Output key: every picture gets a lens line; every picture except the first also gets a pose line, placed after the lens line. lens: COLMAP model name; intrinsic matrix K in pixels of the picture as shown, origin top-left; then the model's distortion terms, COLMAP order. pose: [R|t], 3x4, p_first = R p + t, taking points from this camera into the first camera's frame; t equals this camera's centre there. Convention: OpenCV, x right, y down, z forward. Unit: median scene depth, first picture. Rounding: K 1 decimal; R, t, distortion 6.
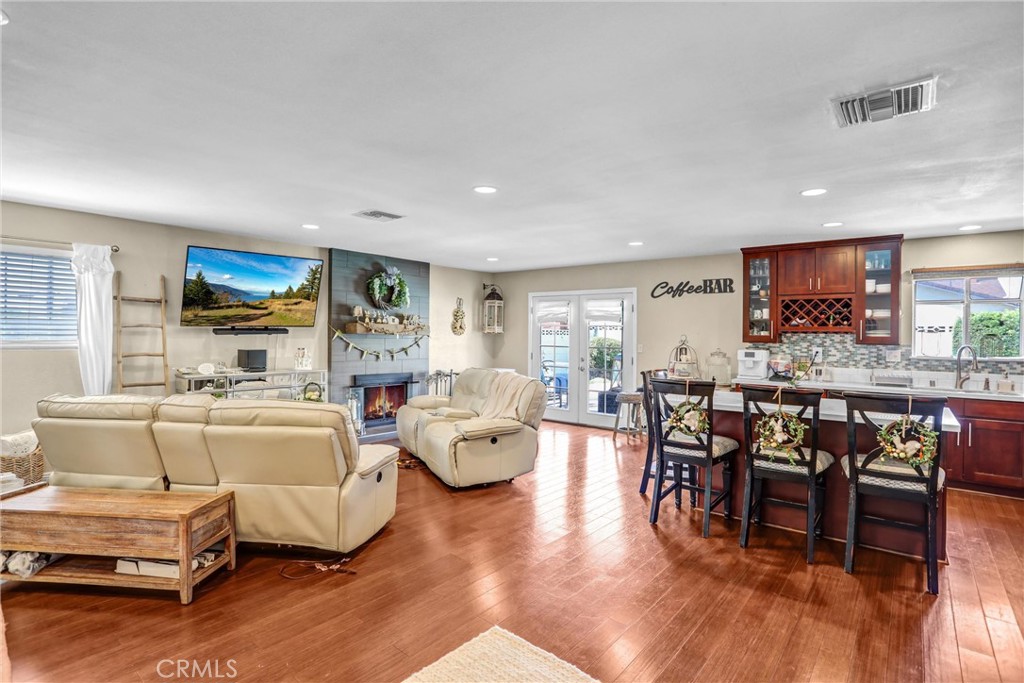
lens RADIAL K [[503.0, 0, 509.5], [0, 503.0, 337.3], [0, 0, 1]] dist [-0.058773, 0.017919]
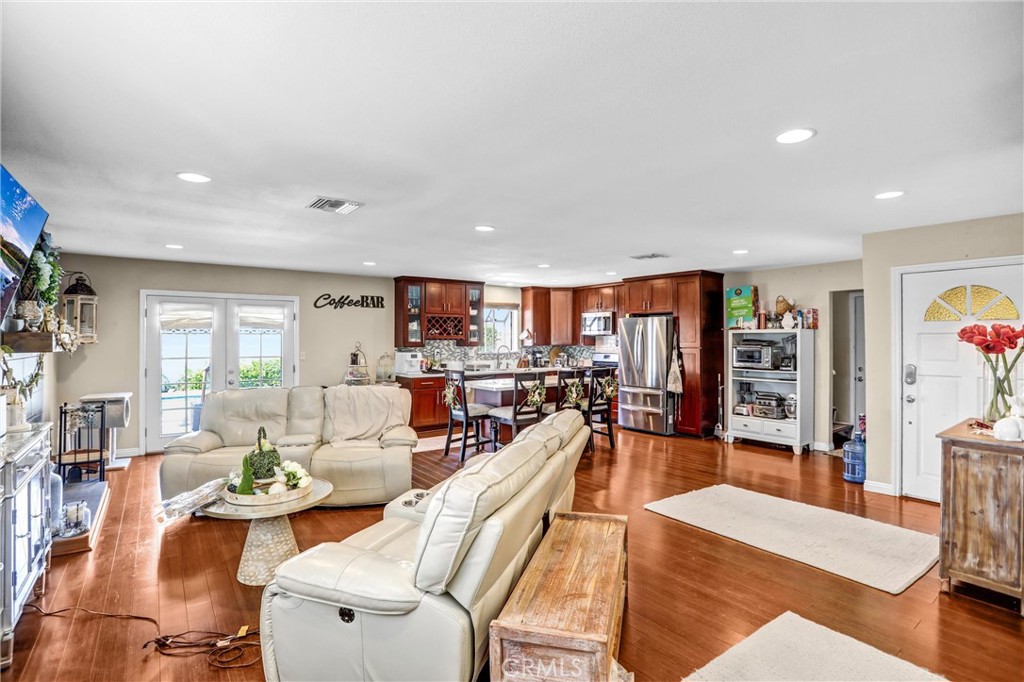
lens RADIAL K [[503.0, 0, 509.5], [0, 503.0, 336.8], [0, 0, 1]] dist [-0.058773, 0.017919]
pose [[0.232966, -0.010827, 0.972425, -0.704305], [0.008986, 0.999919, 0.008980, -0.024708], [-0.972443, 0.006646, 0.233044, 0.383201]]
